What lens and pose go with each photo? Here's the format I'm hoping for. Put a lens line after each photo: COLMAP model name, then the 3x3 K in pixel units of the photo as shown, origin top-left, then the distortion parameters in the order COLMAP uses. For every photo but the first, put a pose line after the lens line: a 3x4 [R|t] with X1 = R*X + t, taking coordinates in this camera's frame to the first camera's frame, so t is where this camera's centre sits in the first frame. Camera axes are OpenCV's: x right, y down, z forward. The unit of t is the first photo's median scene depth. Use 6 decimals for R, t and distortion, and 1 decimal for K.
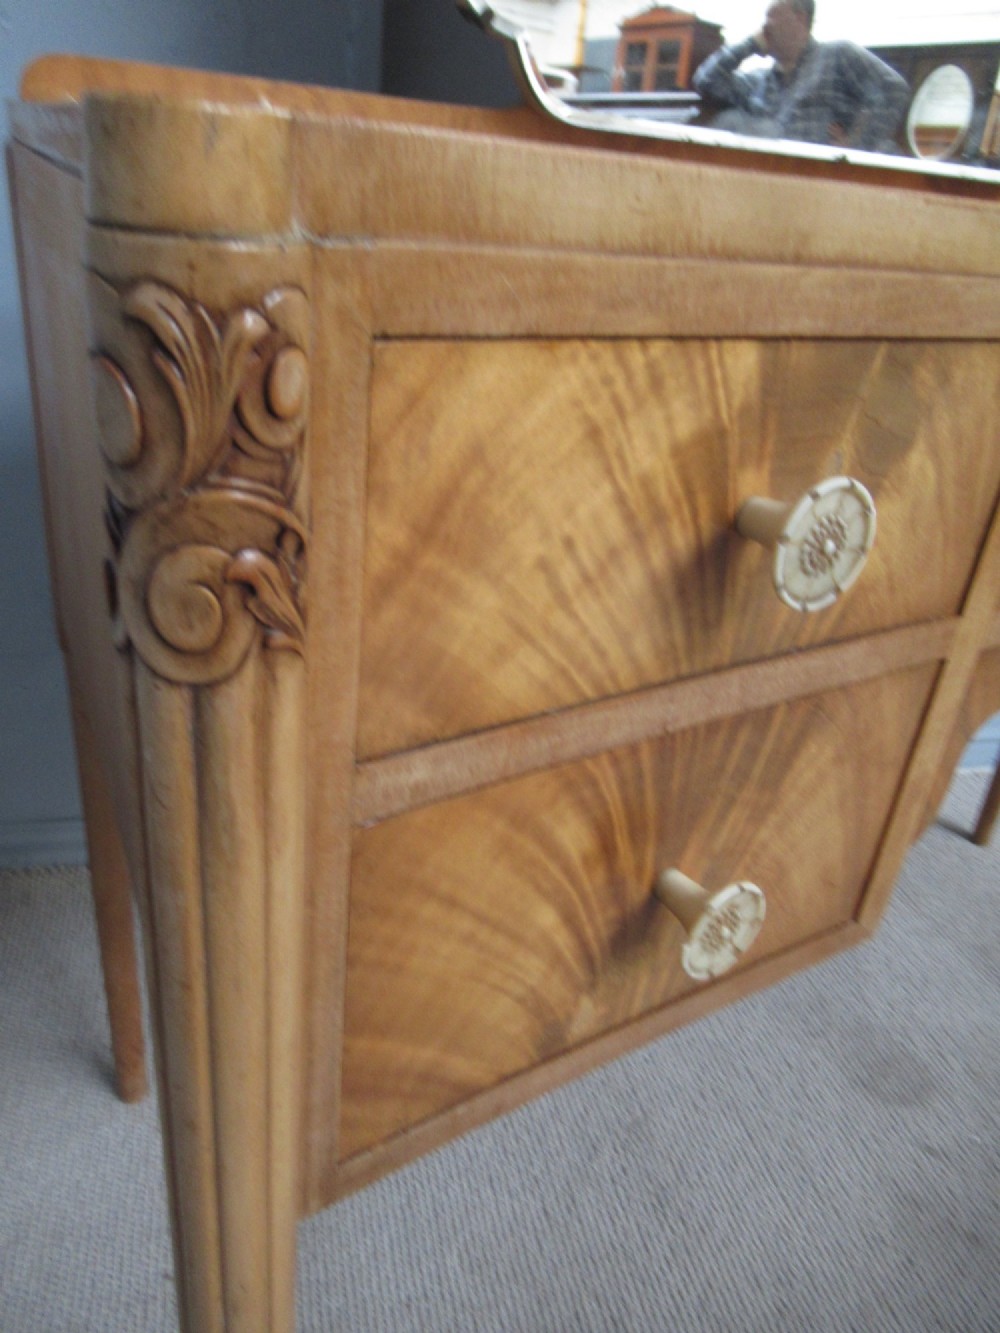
lens RADIAL K [[1005.6, 0, 499.2], [0, 1005.6, 660.7], [0, 0, 1]] dist [-0.003537, -0.001789]
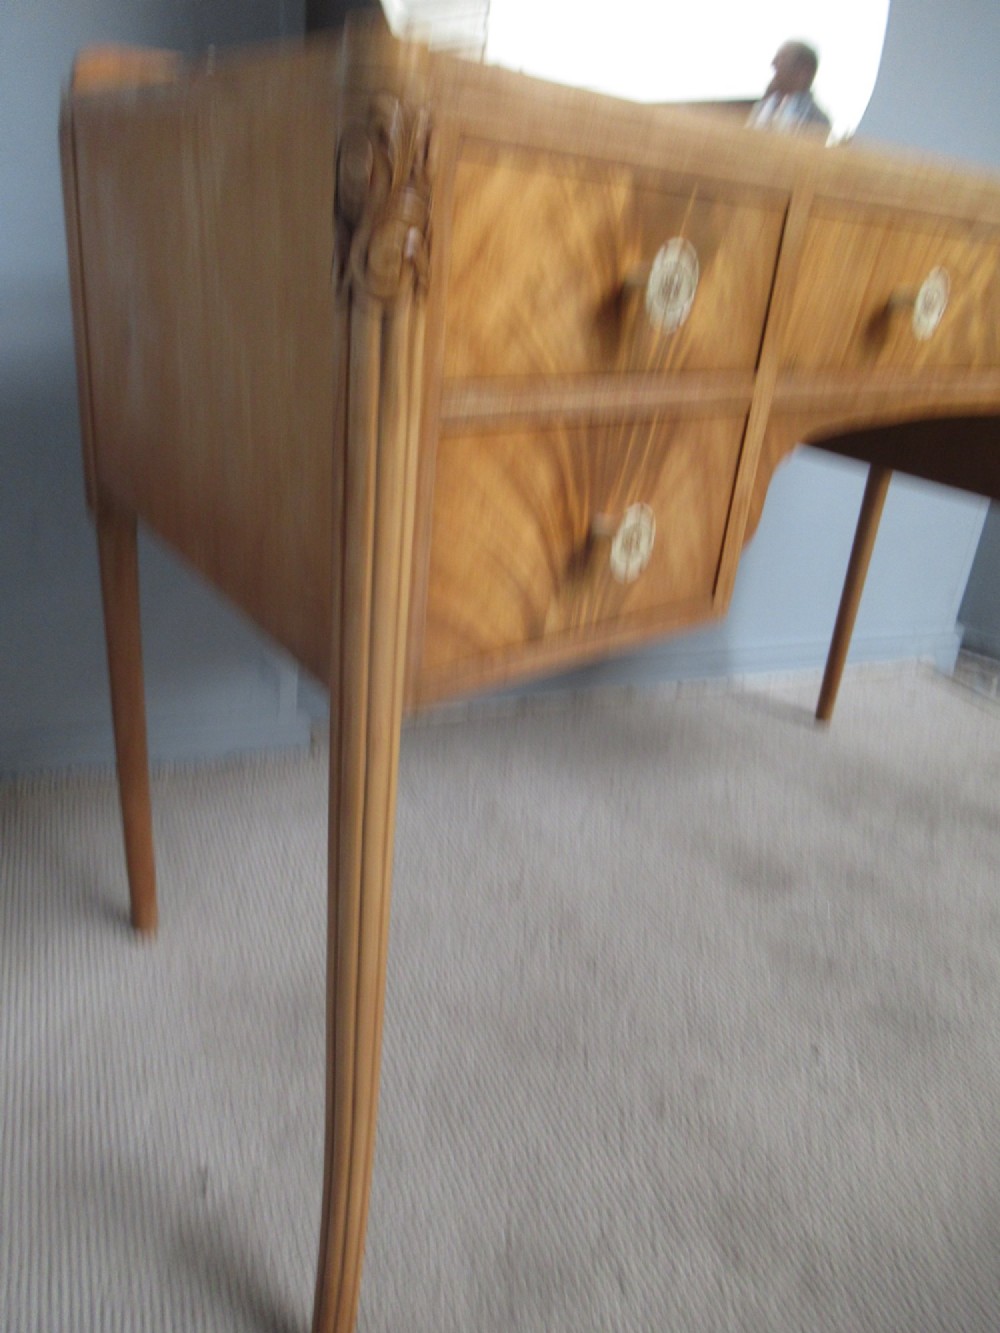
lens RADIAL K [[1005.6, 0, 499.2], [0, 1005.6, 660.7], [0, 0, 1]] dist [-0.003537, -0.001789]
pose [[0.989610, -0.067737, 0.126820, -0.271969], [0.072550, 0.996795, -0.033718, 0.605599], [-0.124130, 0.042569, 0.991352, -0.765654]]
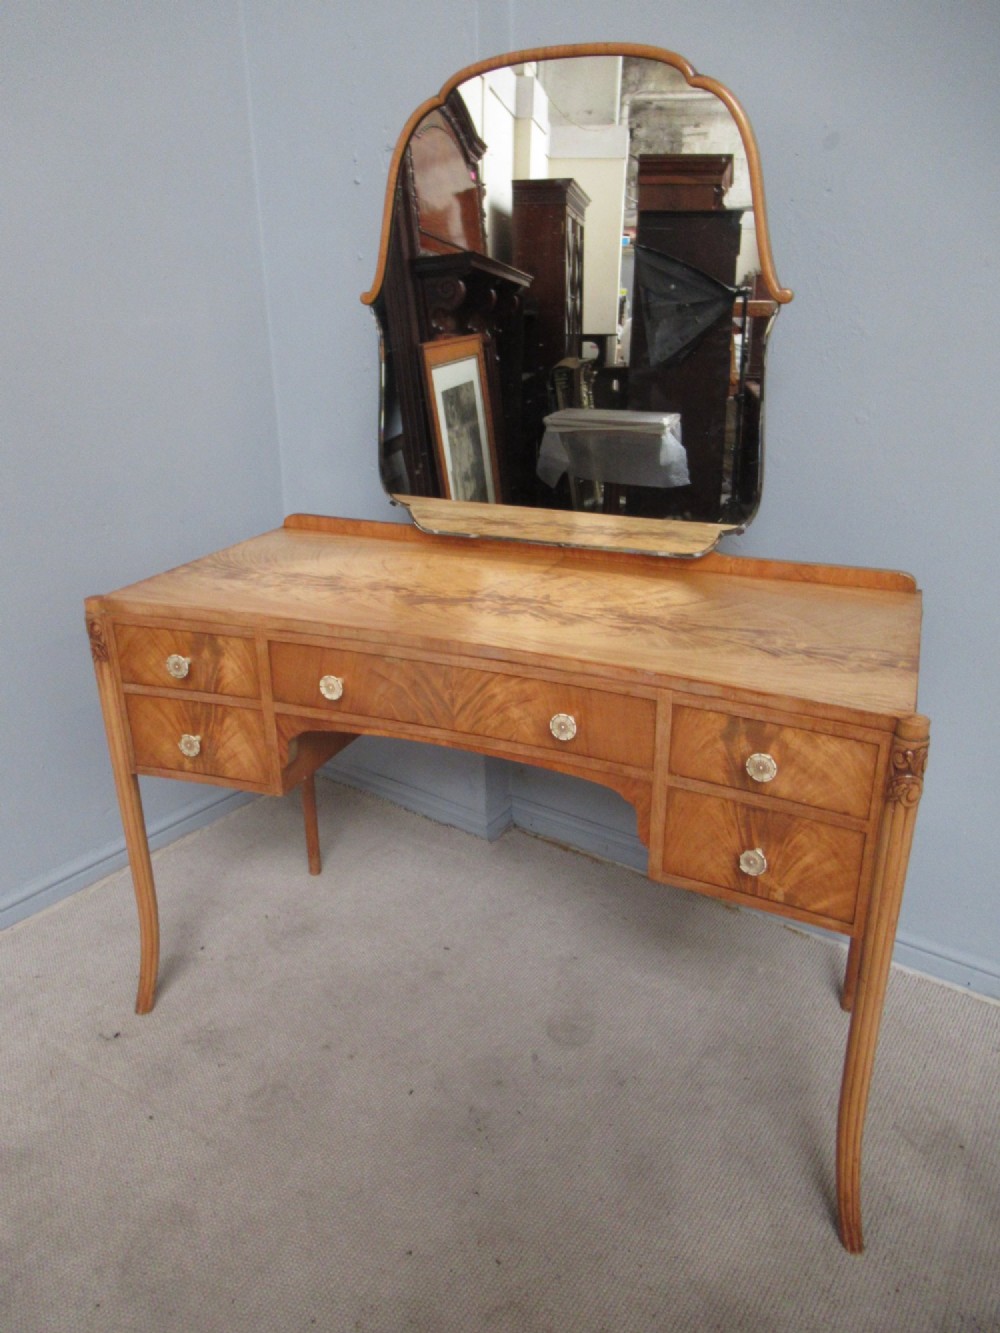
lens RADIAL K [[1005.6, 0, 499.2], [0, 1005.6, 660.7], [0, 0, 1]] dist [-0.003537, -0.001789]
pose [[0.635991, 0.175675, -0.751435, 5.599146], [-0.279197, 0.960161, -0.011832, -0.570735], [0.719420, 0.217323, 0.659702, -1.418862]]
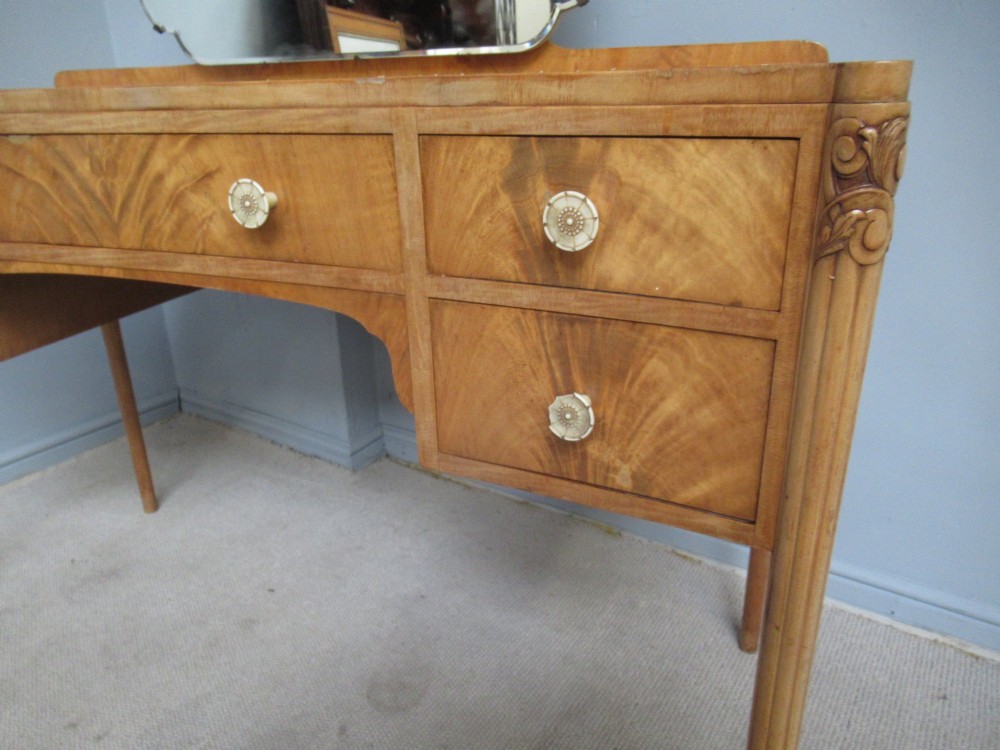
lens RADIAL K [[740.1, 0, 502.1], [0, 740.1, 377.7], [0, 0, 1]] dist [0.001090, 0.000502]
pose [[0.657614, 0.159597, -0.736256, 4.289738], [-0.251931, 0.967625, -0.015271, -0.089312], [0.709982, 0.195528, 0.676531, 1.239560]]
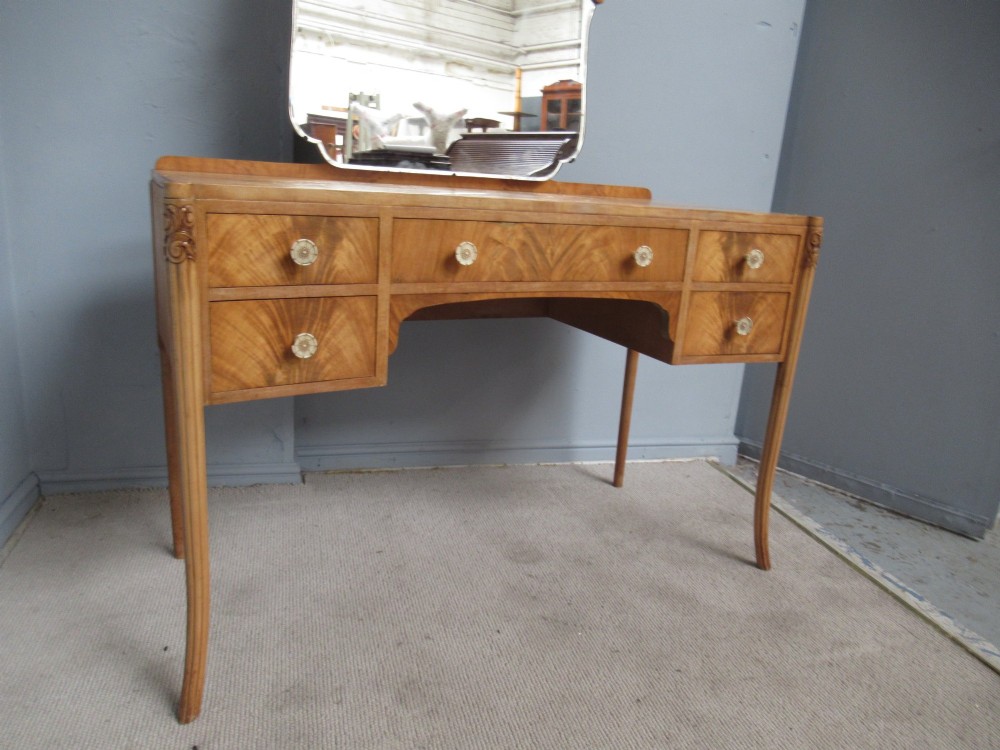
lens RADIAL K [[754.4, 0, 500.0], [0, 754.4, 375.0], [0, 0, 1]] dist [-0.003537, -0.001789]
pose [[0.999295, -0.037062, 0.005972, 1.252733], [0.037514, 0.979947, -0.195695, 1.275260], [0.001401, 0.195781, 0.980647, -2.635718]]
